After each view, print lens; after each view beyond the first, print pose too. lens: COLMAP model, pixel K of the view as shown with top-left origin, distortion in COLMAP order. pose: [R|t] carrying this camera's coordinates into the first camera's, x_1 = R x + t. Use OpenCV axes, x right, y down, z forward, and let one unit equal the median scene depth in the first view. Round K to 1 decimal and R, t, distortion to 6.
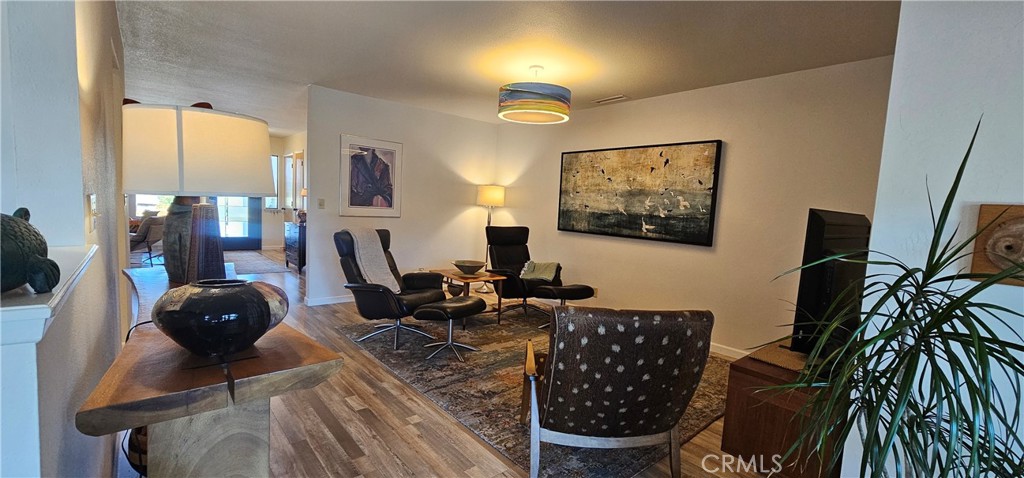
lens RADIAL K [[396.3, 0, 508.6], [0, 396.3, 239.3], [0, 0, 1]] dist [-0.000509, -0.000005]
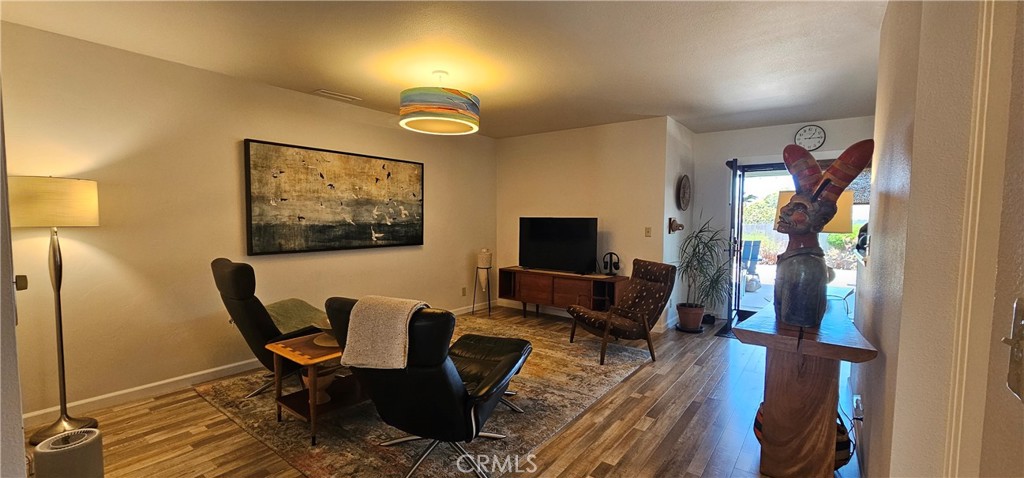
lens RADIAL K [[396.9, 0, 509.4], [0, 396.9, 239.4], [0, 0, 1]] dist [-0.000501, -0.000015]
pose [[-0.156221, -0.106969, 0.981913, -0.723326], [0.070762, 0.990352, 0.119146, -0.119840], [-0.985184, 0.088095, -0.147145, 0.811249]]
